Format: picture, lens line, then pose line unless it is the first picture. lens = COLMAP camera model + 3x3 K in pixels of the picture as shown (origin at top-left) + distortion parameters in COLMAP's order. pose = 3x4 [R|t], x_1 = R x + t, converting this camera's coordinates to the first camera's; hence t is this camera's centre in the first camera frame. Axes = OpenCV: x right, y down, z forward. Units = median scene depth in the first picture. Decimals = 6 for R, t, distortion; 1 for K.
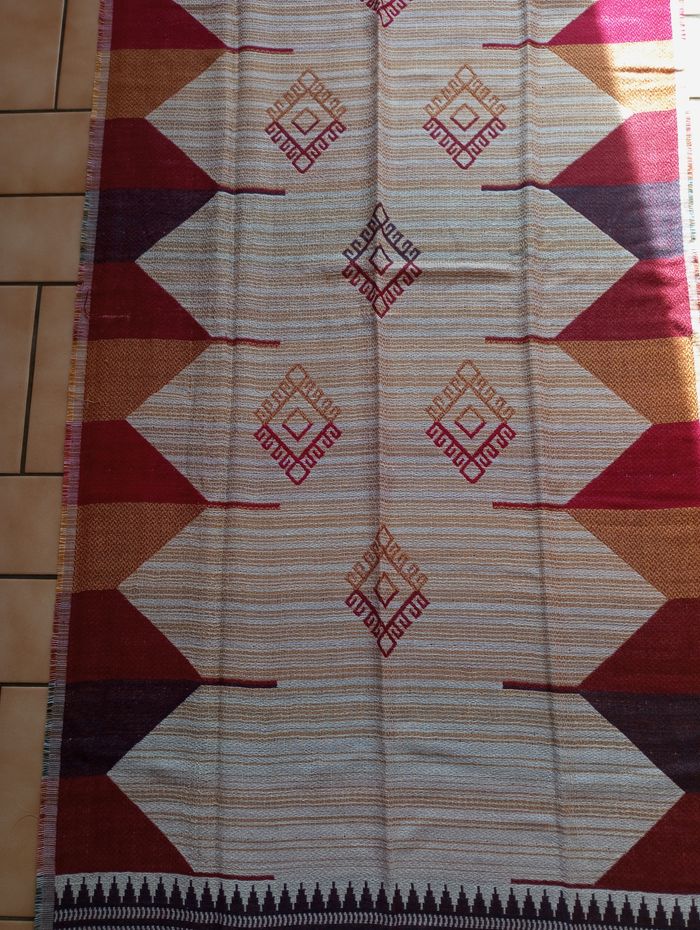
lens RADIAL K [[769.1, 0, 350.6], [0, 769.1, 465.2], [0, 0, 1]] dist [0.058815, -0.076551]
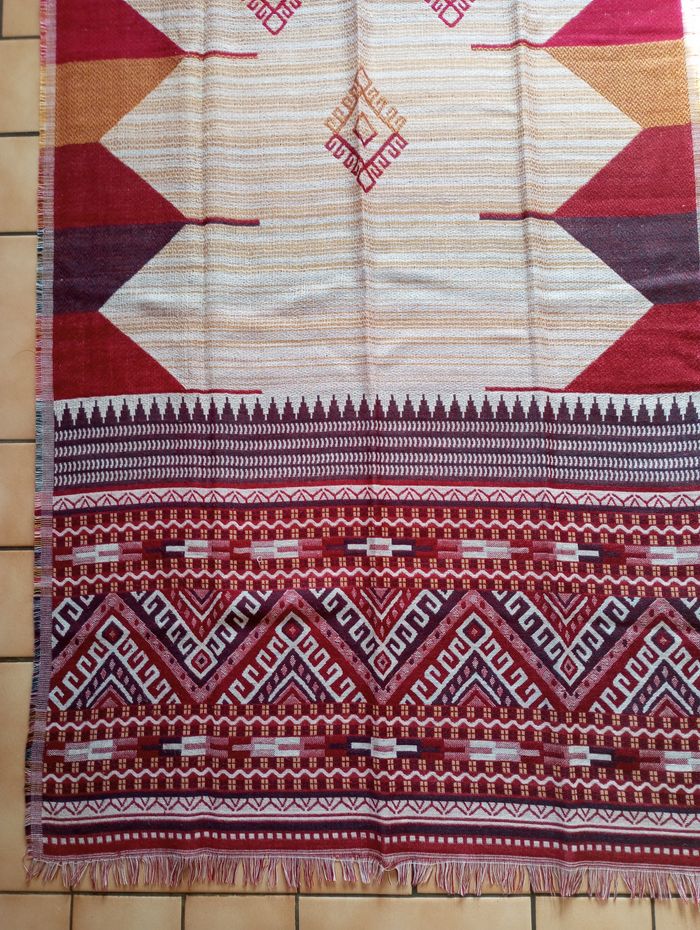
lens RADIAL K [[769.1, 0, 349.3], [0, 769.1, 468.2], [0, 0, 1]] dist [0.058815, -0.076551]
pose [[0.999854, -0.017019, -0.001686, 0.019352], [0.017102, 0.995512, 0.093073, 0.496724], [0.000094, -0.093088, 0.995658, -0.050491]]
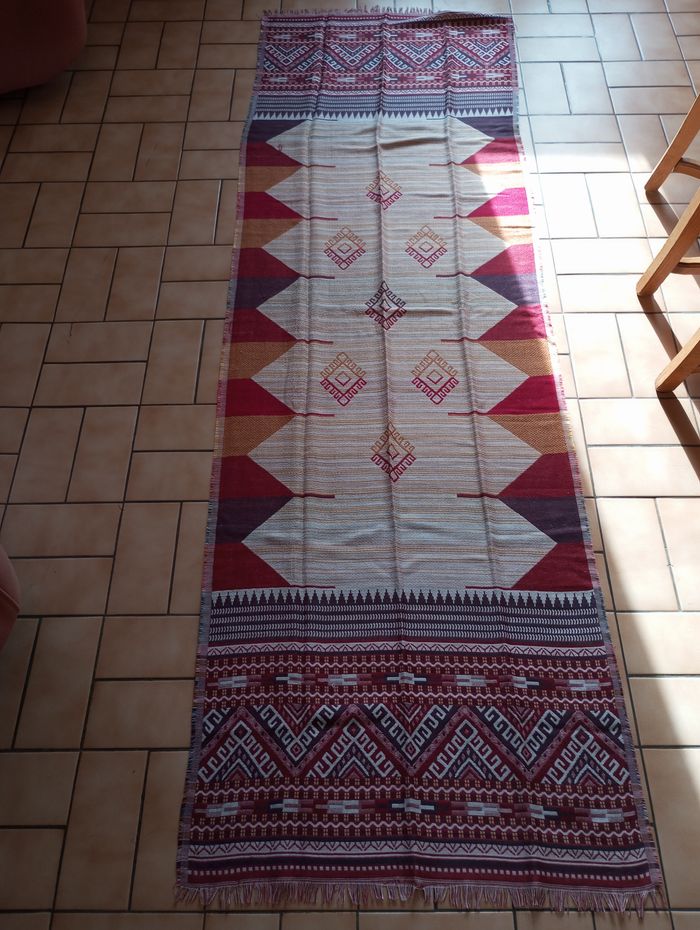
lens RADIAL K [[769.1, 0, 343.7], [0, 769.1, 469.2], [0, 0, 1]] dist [0.058815, -0.076551]
pose [[0.999819, 0.004010, 0.018612, -0.104844], [0.002172, 0.947163, -0.320745, 0.781920], [-0.018915, 0.320727, 0.946983, -0.731441]]
